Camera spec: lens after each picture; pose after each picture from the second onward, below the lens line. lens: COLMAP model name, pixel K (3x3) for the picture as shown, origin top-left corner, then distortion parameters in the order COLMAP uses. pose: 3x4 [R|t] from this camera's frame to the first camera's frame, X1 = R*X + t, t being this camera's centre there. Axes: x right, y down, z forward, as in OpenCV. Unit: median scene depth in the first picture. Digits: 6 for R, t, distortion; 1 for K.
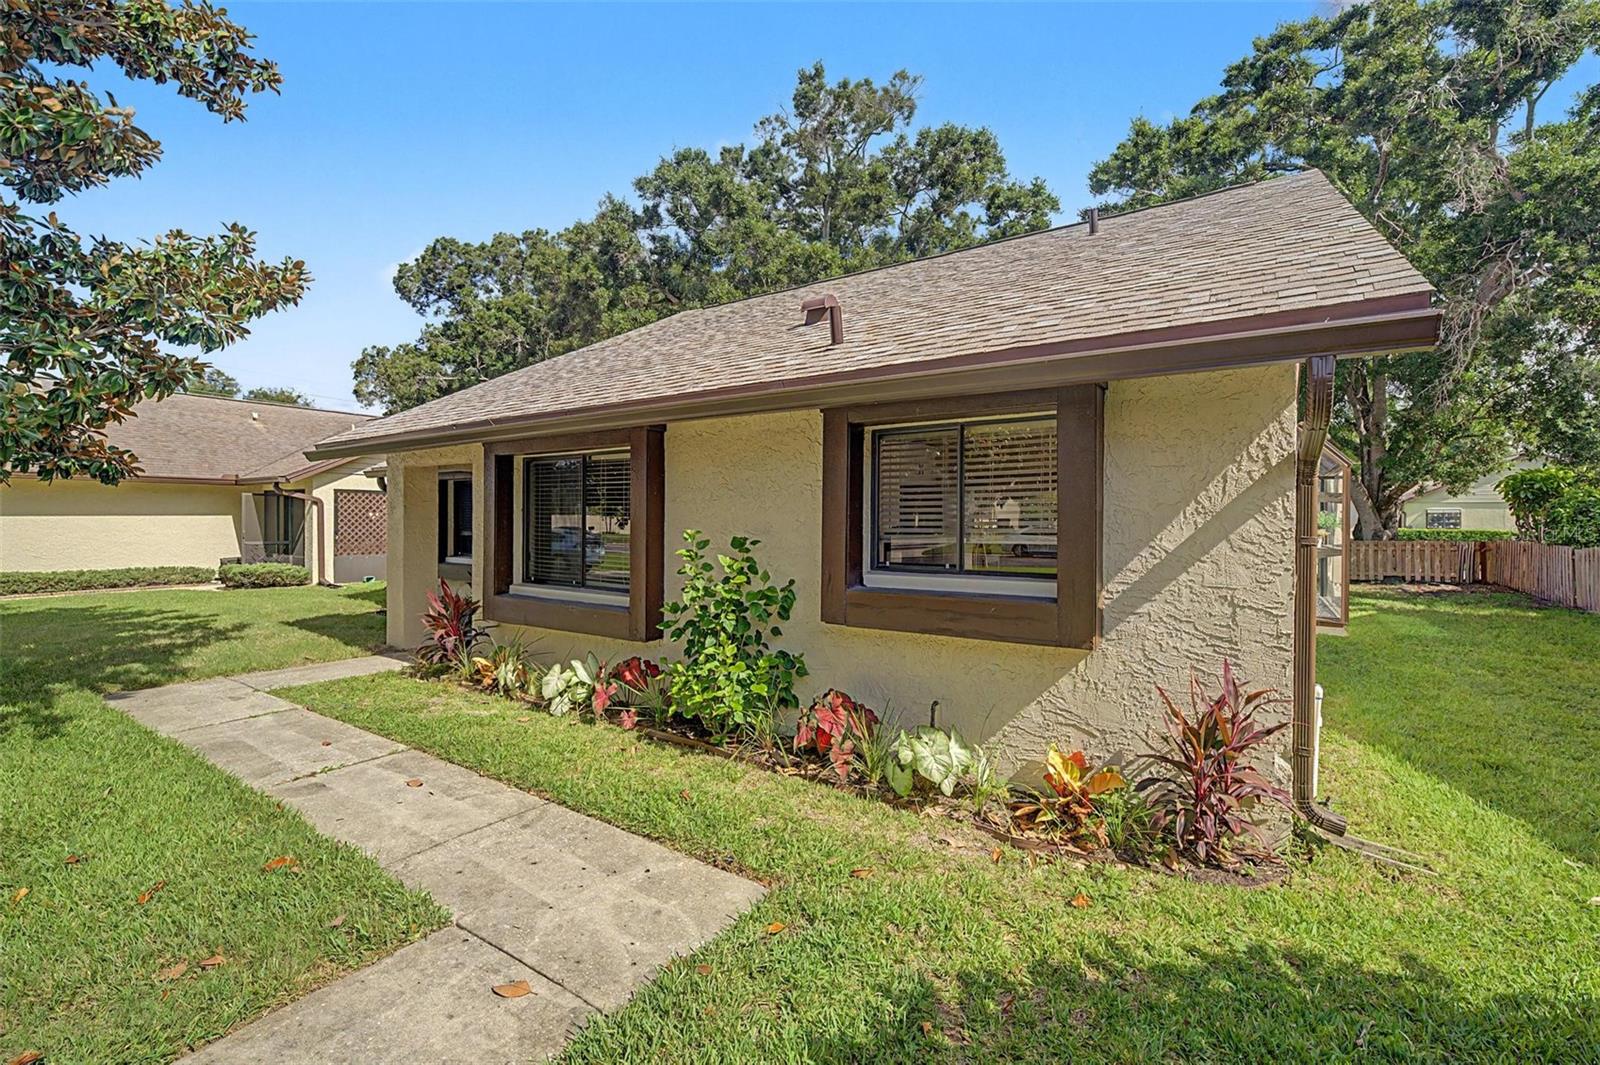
lens RADIAL K [[713.2, 0, 801.6], [0, 713.2, 524.1], [0, 0, 1]] dist [-0.003104, -0.000232]
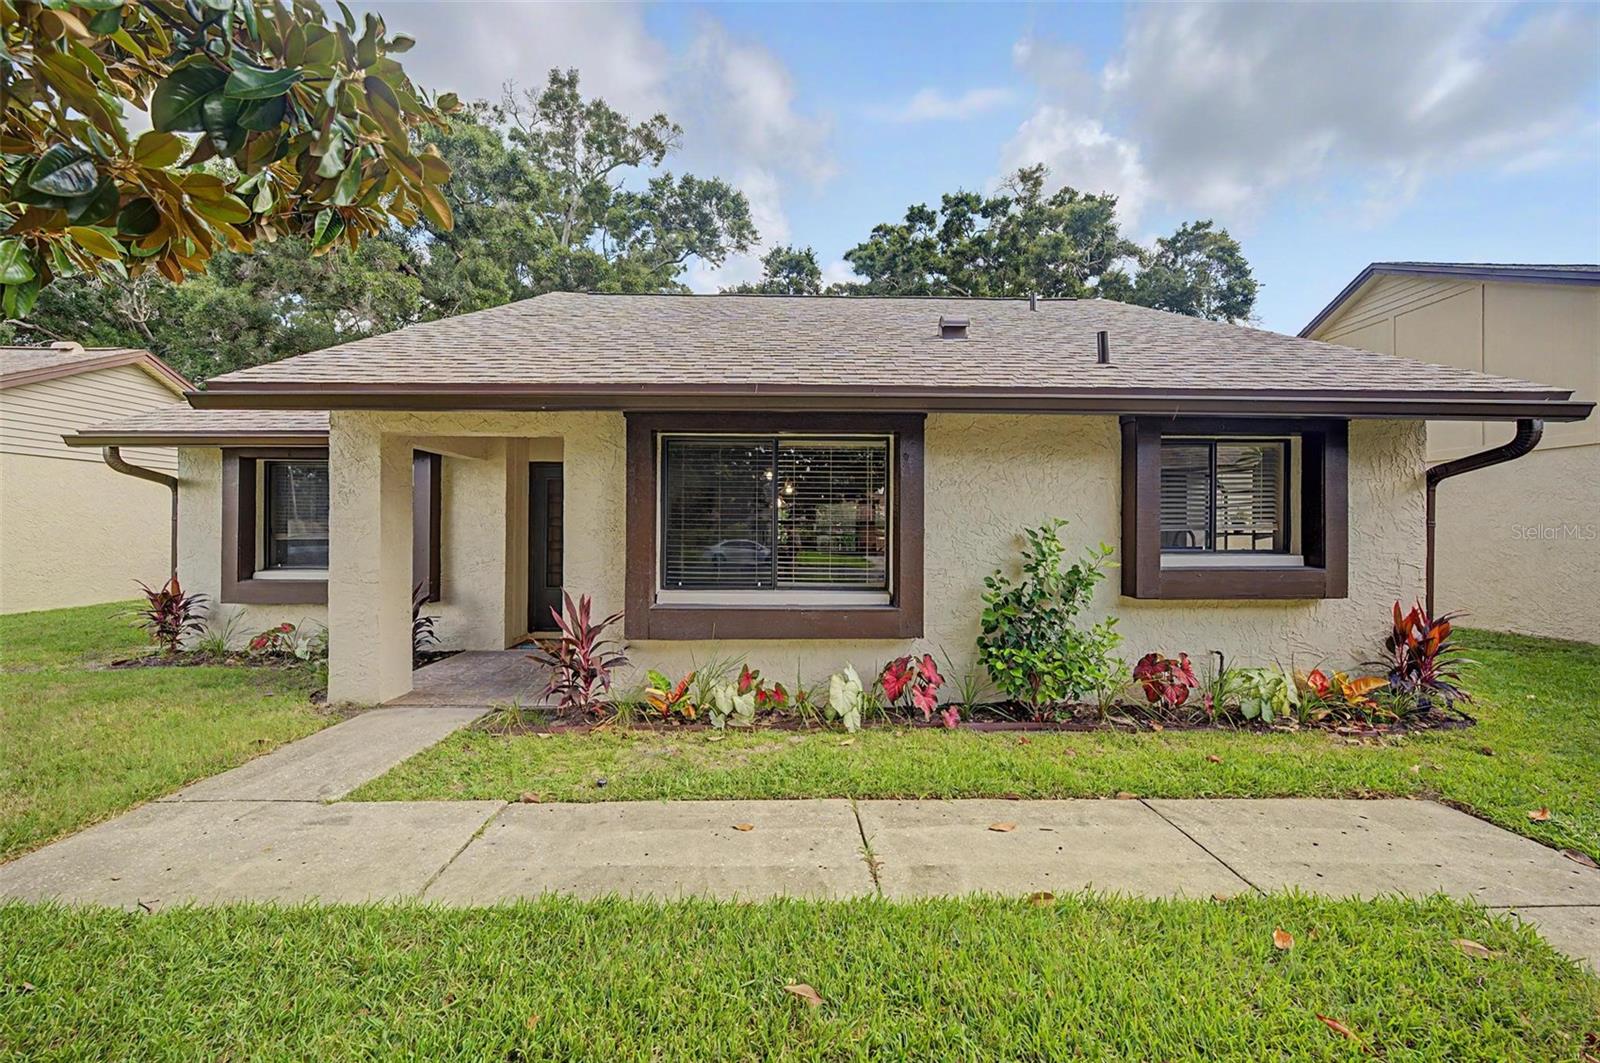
lens RADIAL K [[610.0, 0, 799.8], [0, 610.0, 534.5], [0, 0, 1]] dist [-0.002257, -0.000036]
pose [[0.803198, -0.002721, 0.595706, -0.447619], [0.003516, 0.999994, -0.000174, 0.013586], [-0.595702, 0.002235, 0.803203, 0.230727]]
